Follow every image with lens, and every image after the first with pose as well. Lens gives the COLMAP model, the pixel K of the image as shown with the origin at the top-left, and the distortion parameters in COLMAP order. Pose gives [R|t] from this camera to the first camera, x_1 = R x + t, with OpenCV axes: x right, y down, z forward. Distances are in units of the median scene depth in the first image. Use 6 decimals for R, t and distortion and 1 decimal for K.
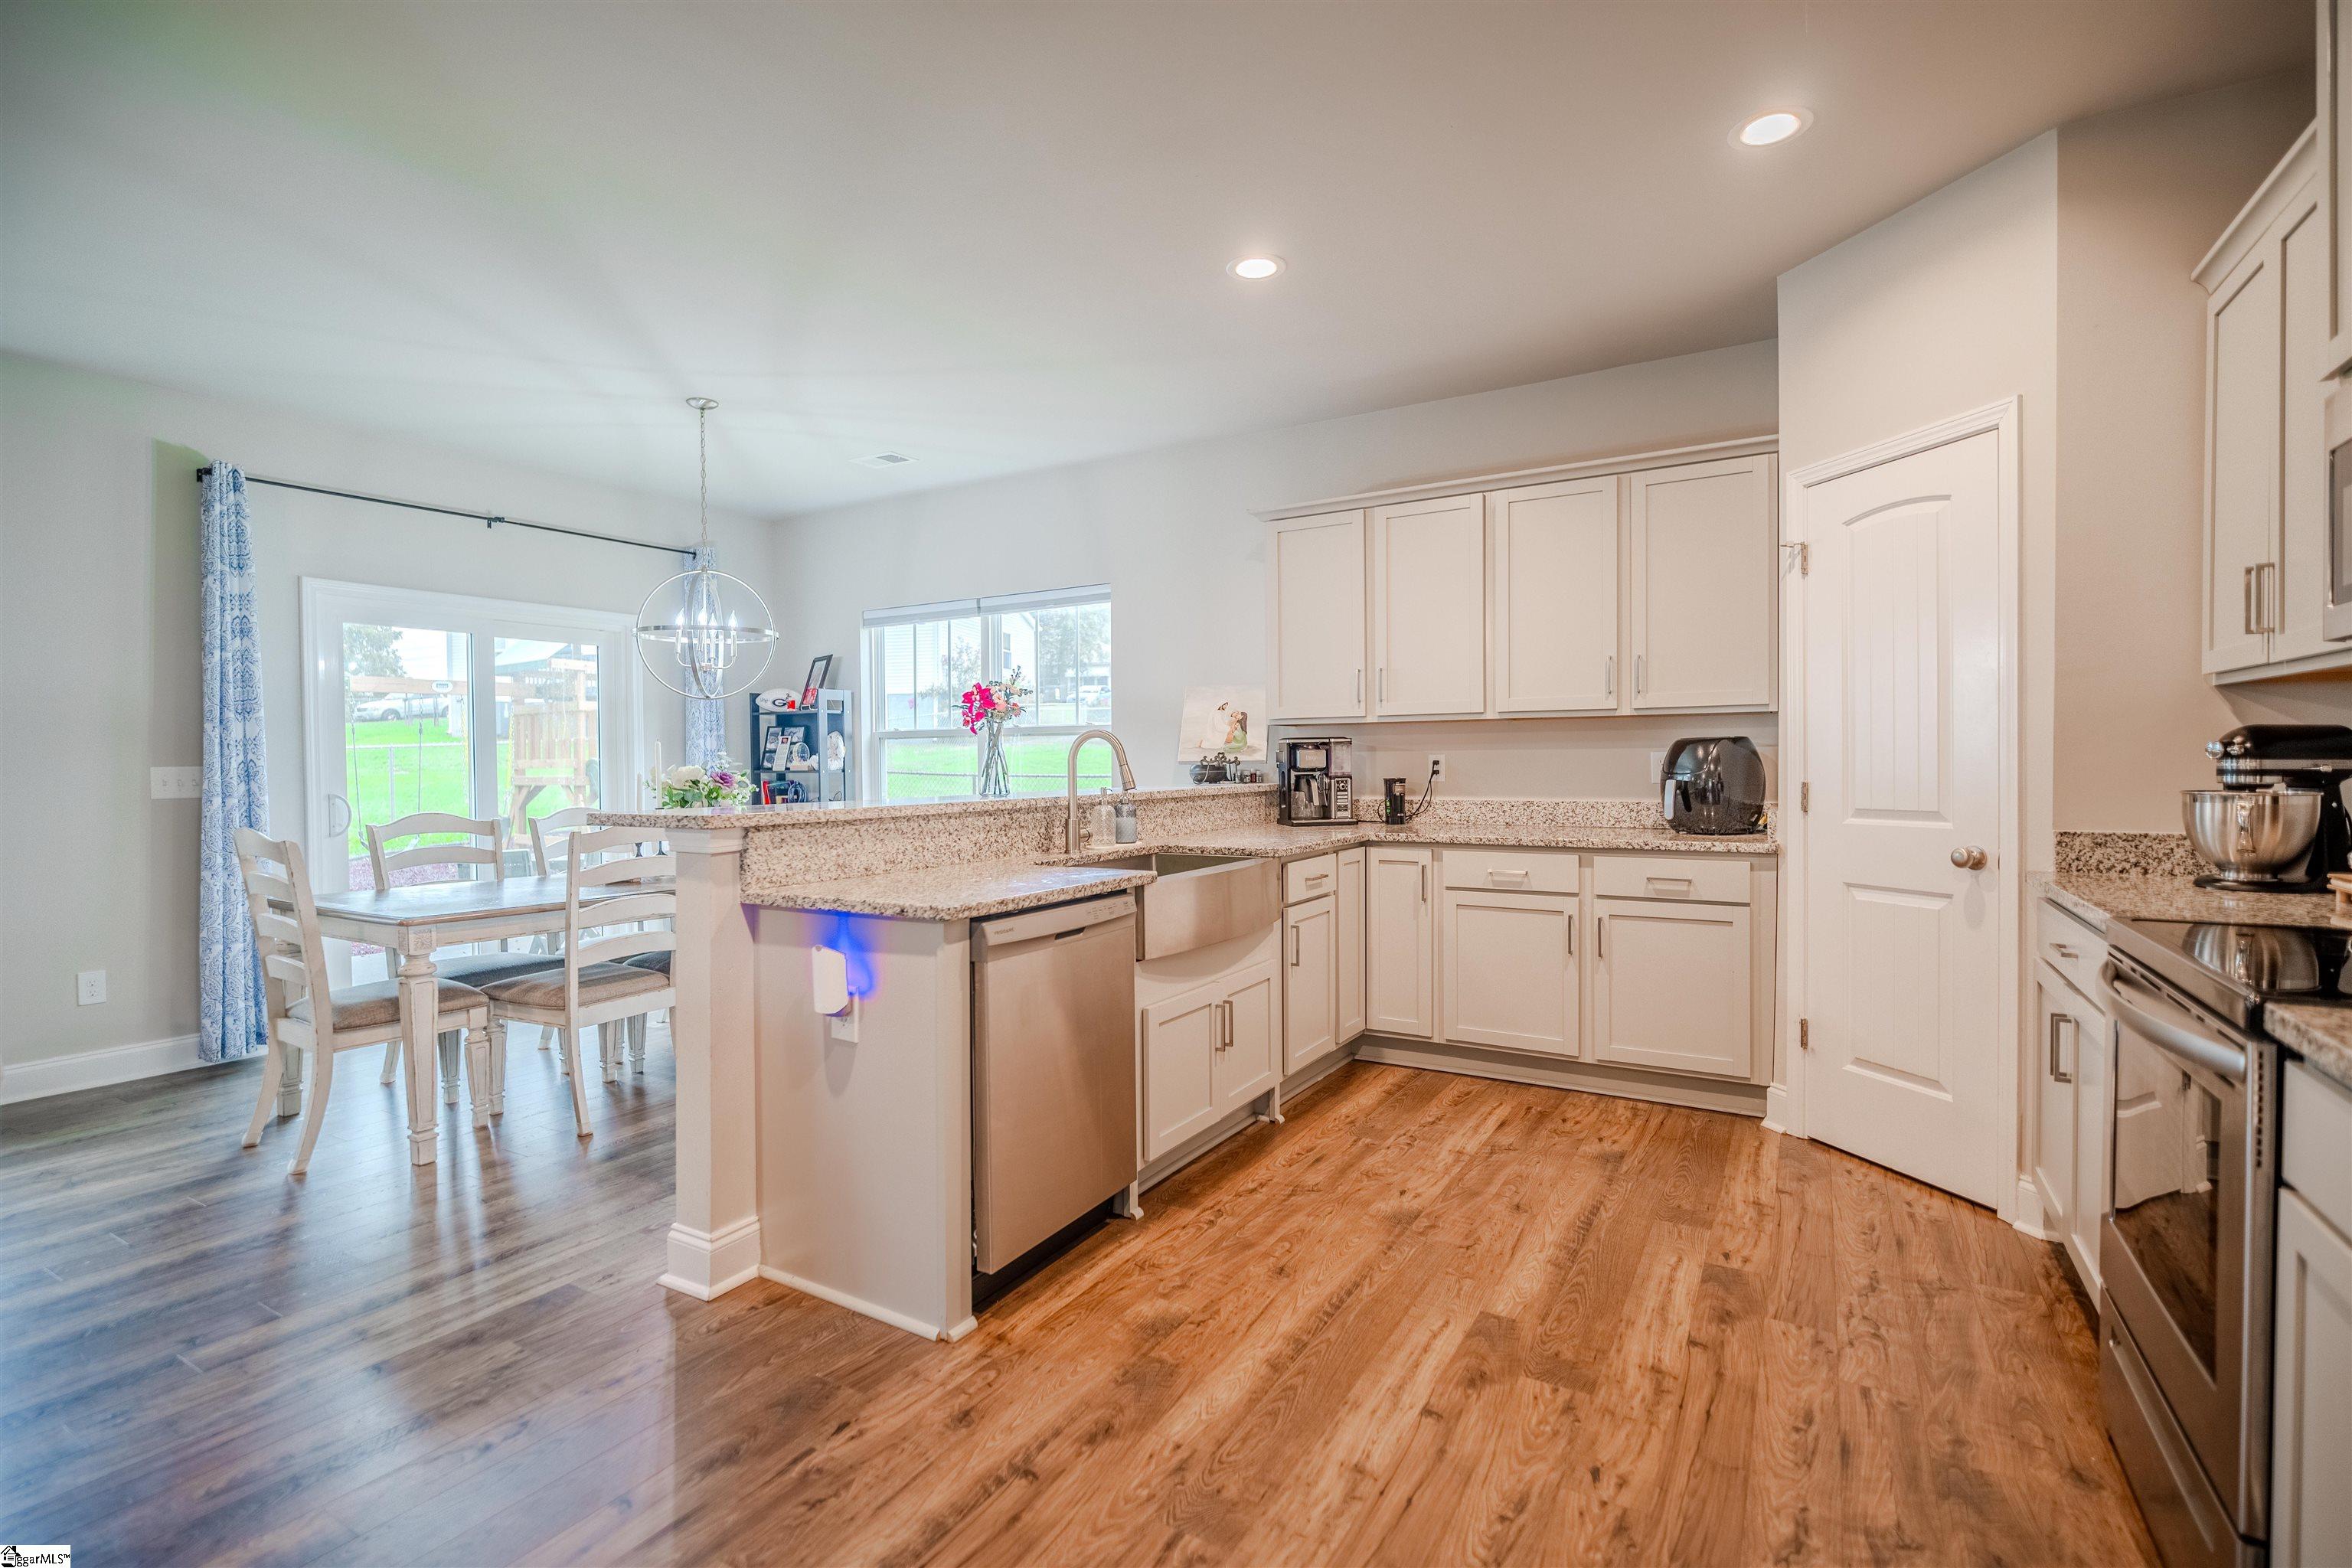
lens RADIAL K [[1096.3, 0, 1164.1], [0, 1096.3, 780.1], [0, 0, 1]] dist [0.002346, -0.008734]
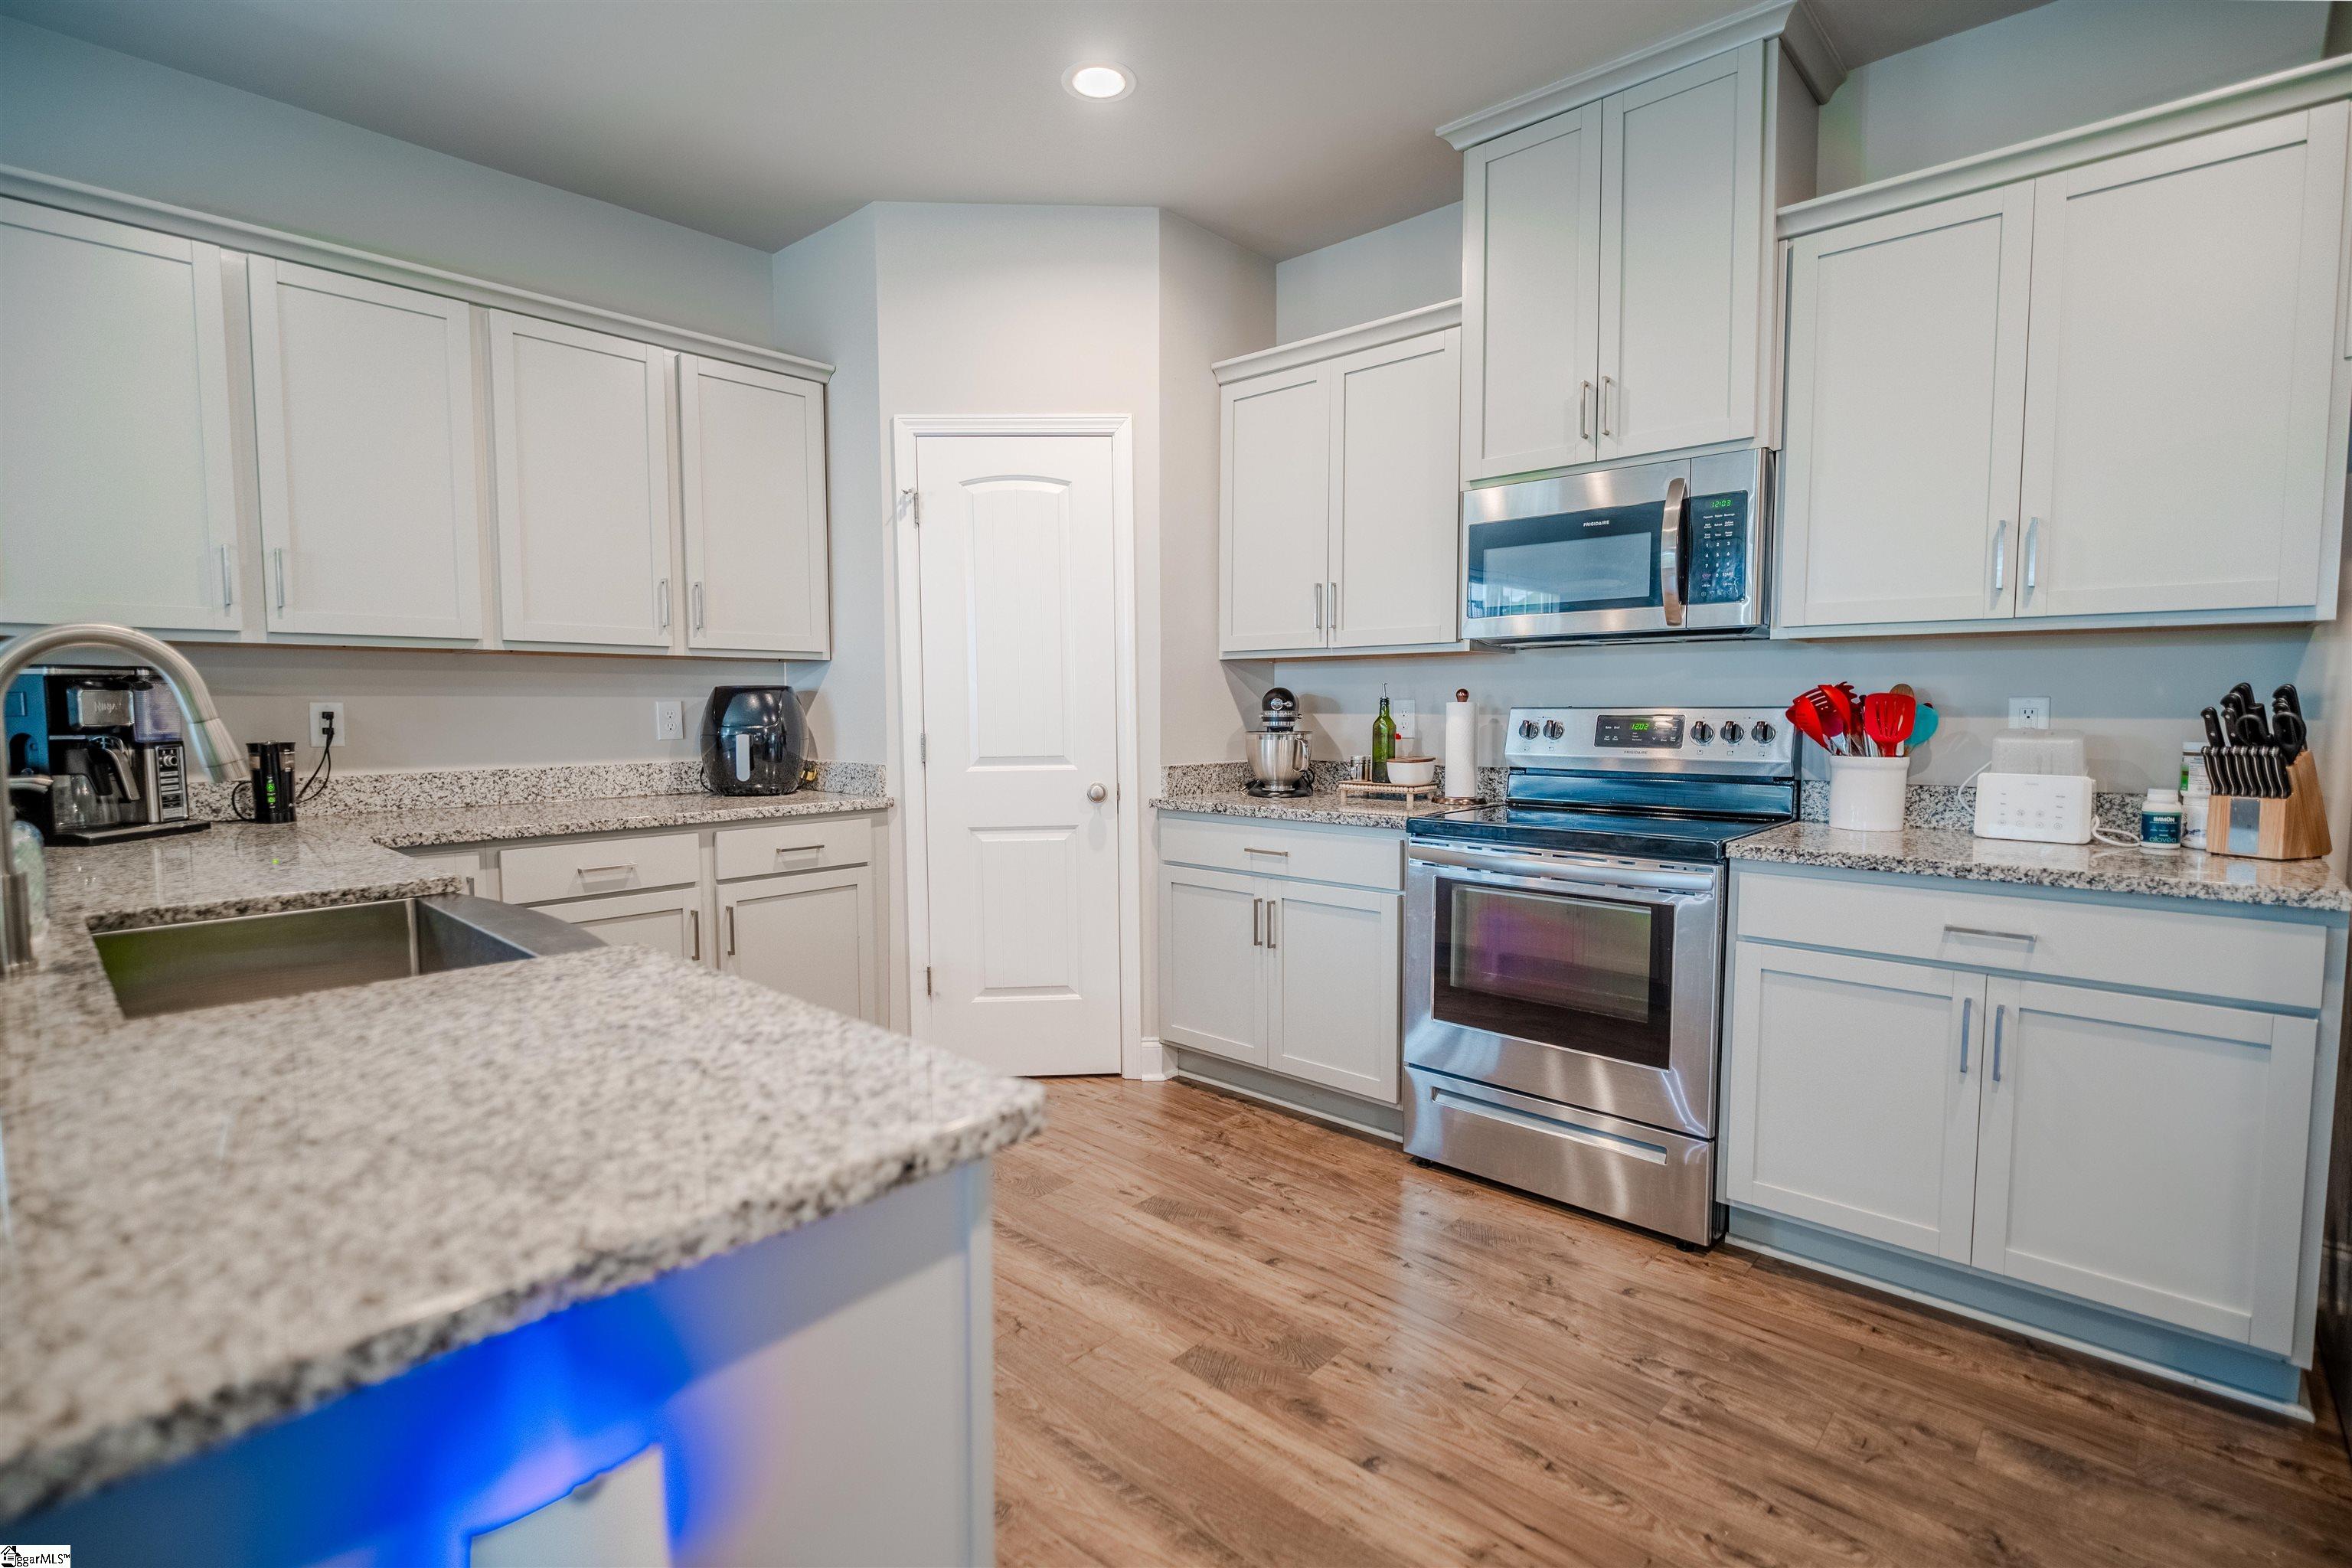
lens RADIAL K [[1096.3, 0, 1164.1], [0, 1096.3, 780.1], [0, 0, 1]] dist [0.002346, -0.008734]
pose [[0.199095, -0.057809, 0.978274, -0.372534], [0.019284, 0.998296, 0.055067, -0.006632], [-0.979791, 0.007901, 0.199870, 0.607327]]
